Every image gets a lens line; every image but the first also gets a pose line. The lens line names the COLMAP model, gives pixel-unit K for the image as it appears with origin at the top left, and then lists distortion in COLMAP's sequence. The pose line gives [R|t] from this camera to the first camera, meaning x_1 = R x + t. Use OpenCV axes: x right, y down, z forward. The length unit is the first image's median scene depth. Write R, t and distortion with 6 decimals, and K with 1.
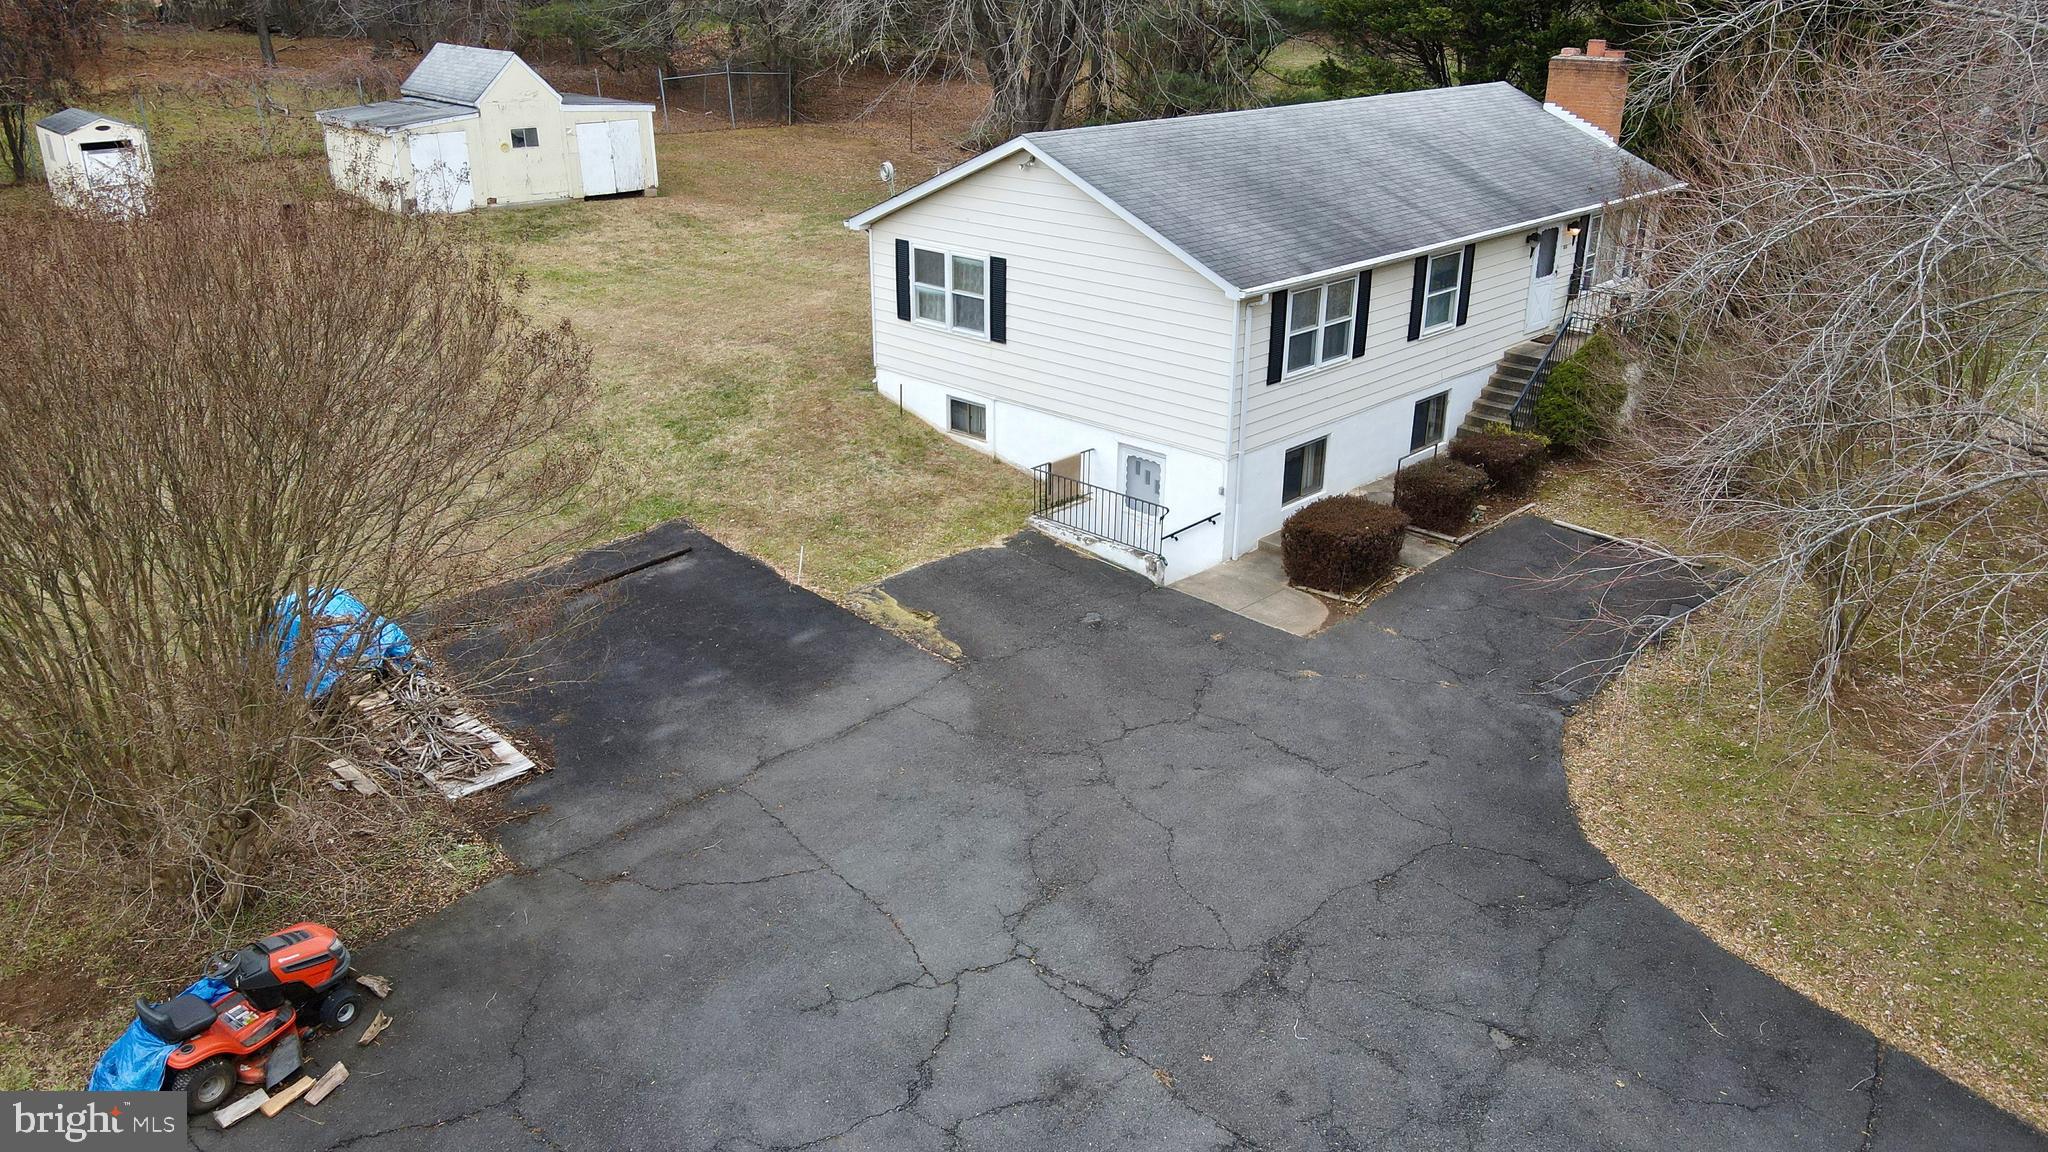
lens RADIAL K [[1544.3, 0, 1024.0], [0, 1544.3, 576.0], [0, 0, 1]] dist [-0.001418, 0.000335]
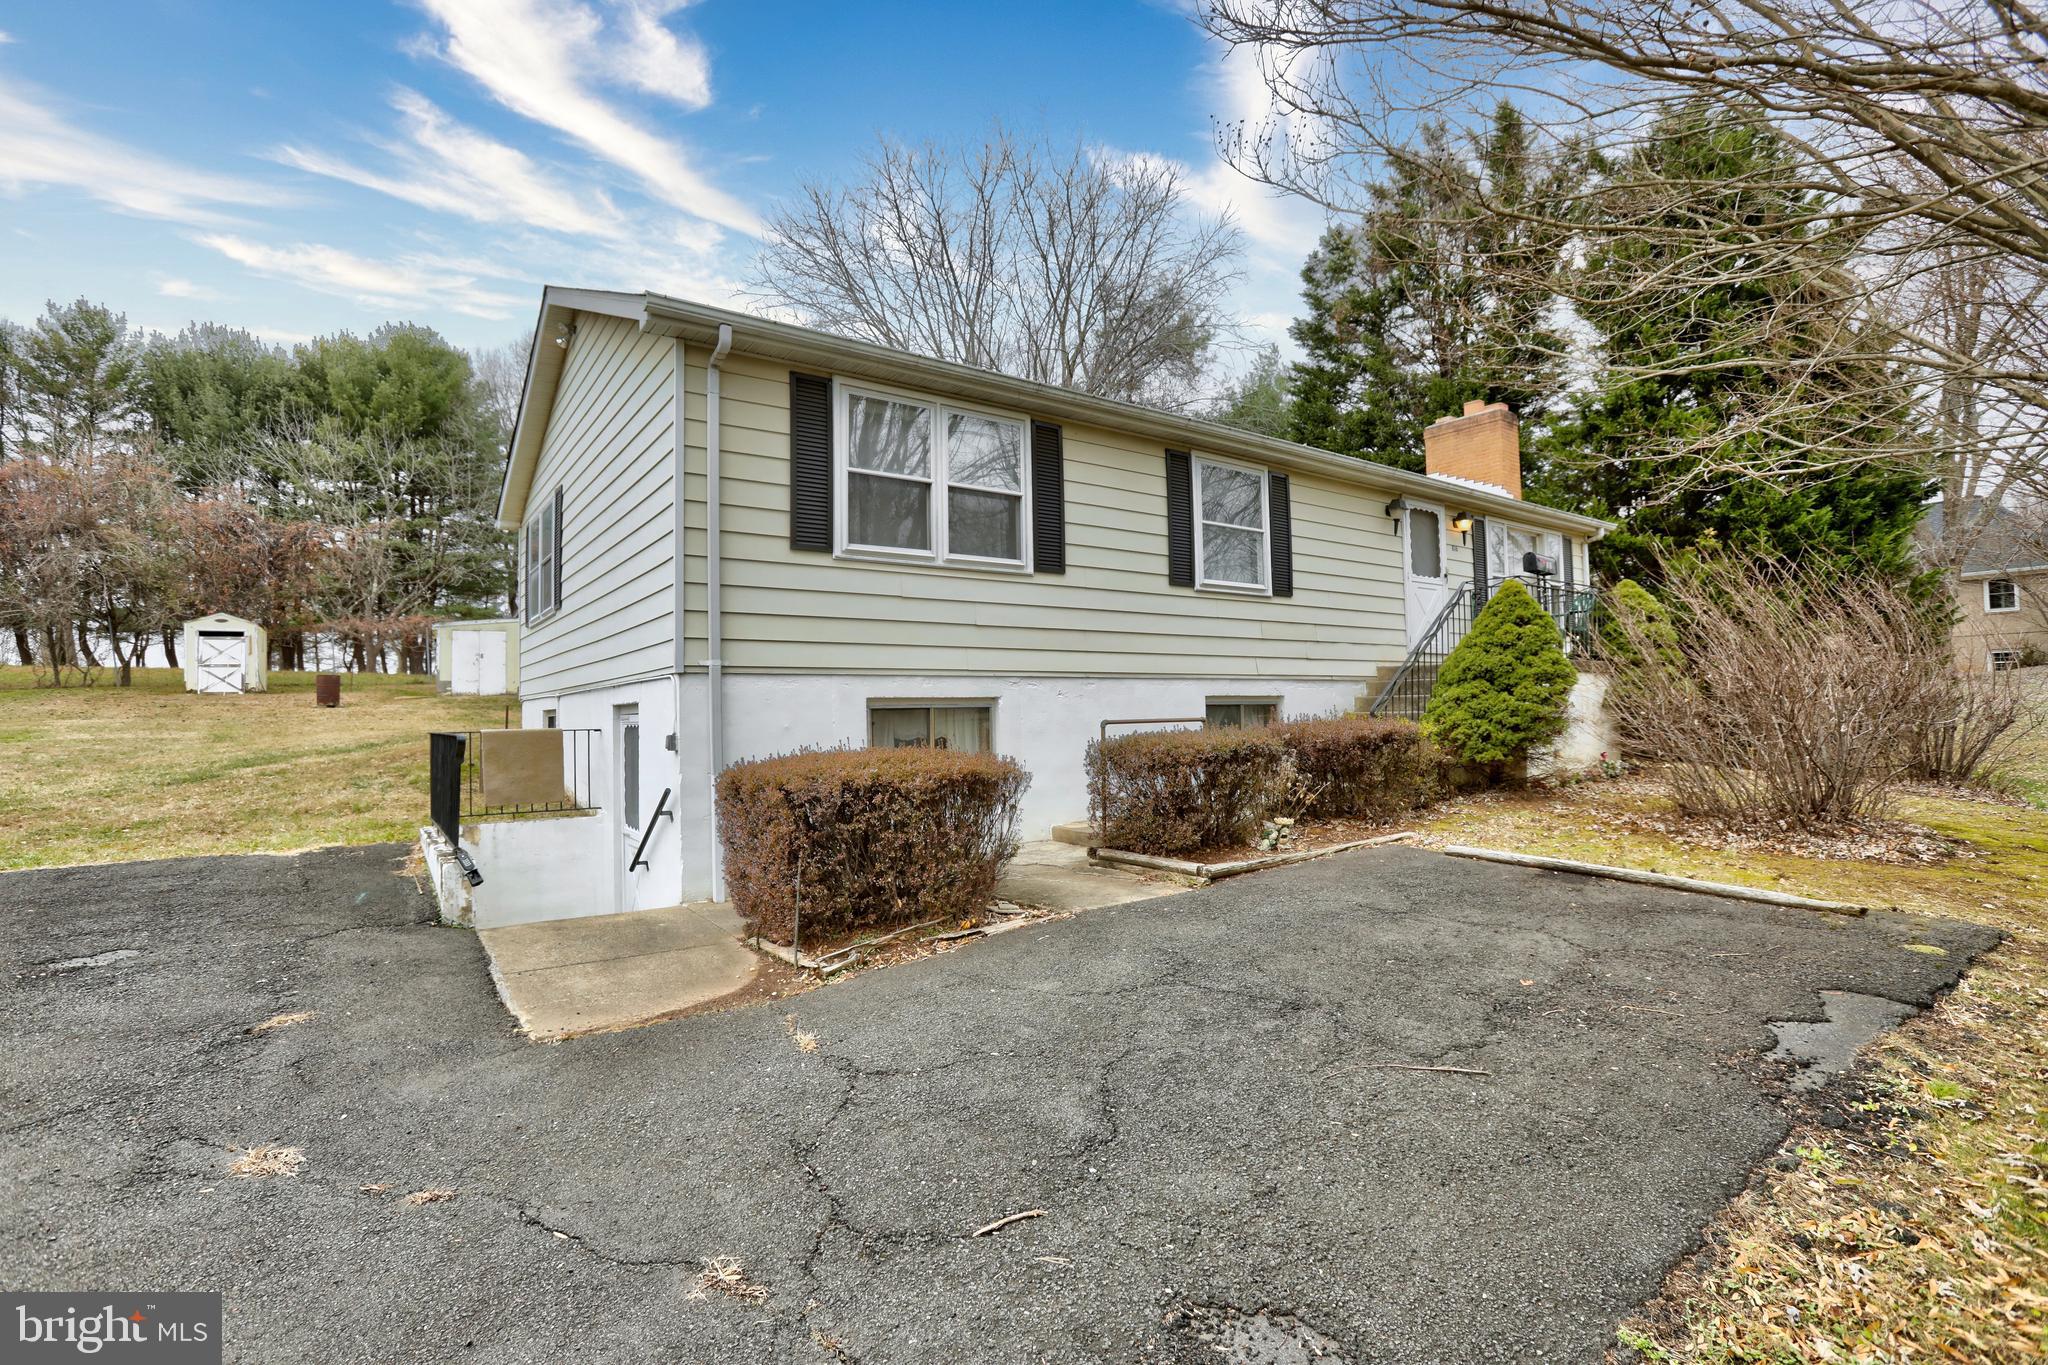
lens RADIAL K [[945.0, 0, 1010.6], [0, 945.0, 686.0], [0, 0, 1]] dist [-0.086325, 0.043390]
pose [[0.980694, -0.030414, -0.193167, 0.268838], [-0.050602, 0.914713, -0.400923, 0.037060], [0.188886, 0.402958, 0.895515, 0.703840]]
